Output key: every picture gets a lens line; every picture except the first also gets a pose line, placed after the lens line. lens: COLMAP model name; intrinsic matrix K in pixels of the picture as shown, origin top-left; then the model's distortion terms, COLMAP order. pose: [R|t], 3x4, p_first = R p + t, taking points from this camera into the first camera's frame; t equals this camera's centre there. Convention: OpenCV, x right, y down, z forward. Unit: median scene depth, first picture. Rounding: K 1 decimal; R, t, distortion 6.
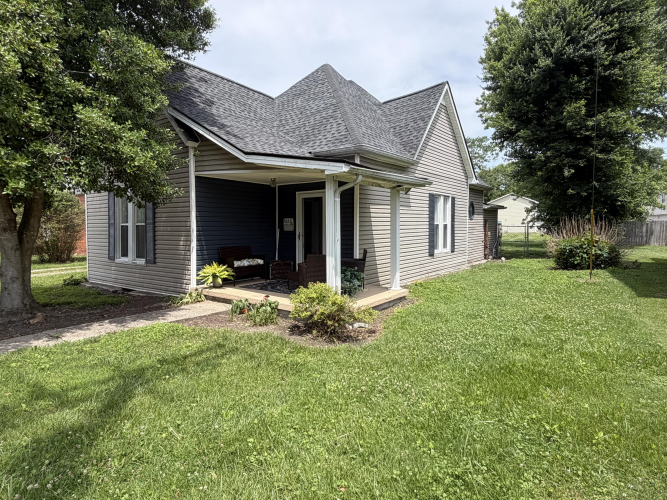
lens RADIAL K [[404.1, 0, 328.3], [0, 404.1, 248.0], [0, 0, 1]] dist [0.004231, 0.004304]
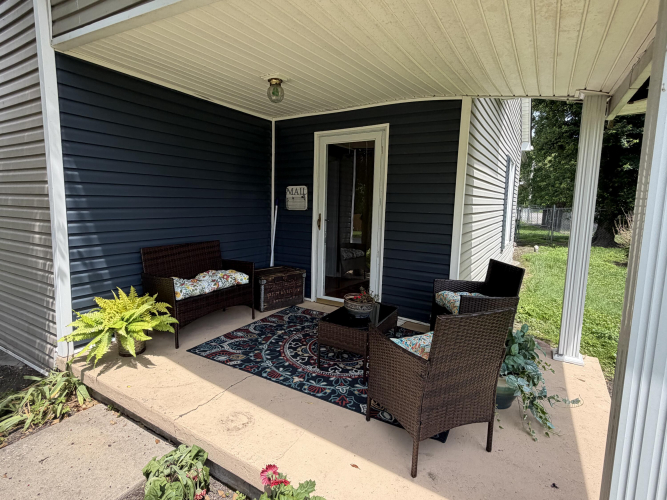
lens RADIAL K [[357.6, 0, 333.5], [0, 357.6, 248.9], [0, 0, 1]] dist [-0.013659, 0.000073]
pose [[0.995026, 0.009654, 0.099152, -0.112483], [-0.017006, 0.997145, 0.073577, -0.032624], [-0.098158, -0.074897, 0.992348, 0.634834]]
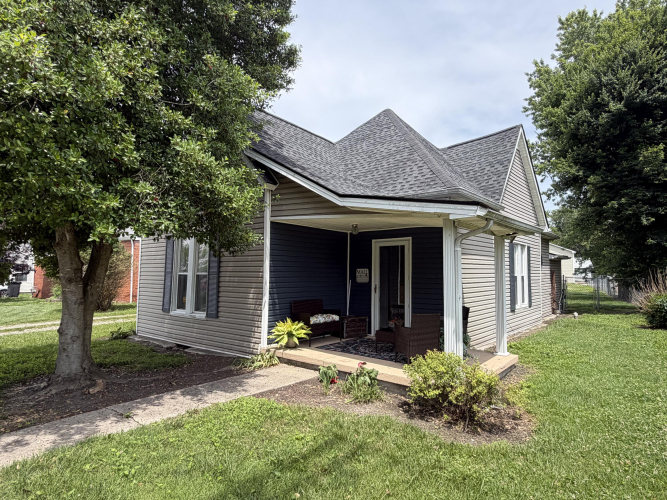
lens RADIAL K [[404.1, 0, 335.0], [0, 404.1, 251.3], [0, 0, 1]] dist [0.004231, 0.004304]
pose [[0.999014, 0.007778, -0.043717, -0.141140], [-0.012497, 0.993992, -0.108734, -0.015470], [0.042608, 0.109173, 0.993109, 0.114047]]
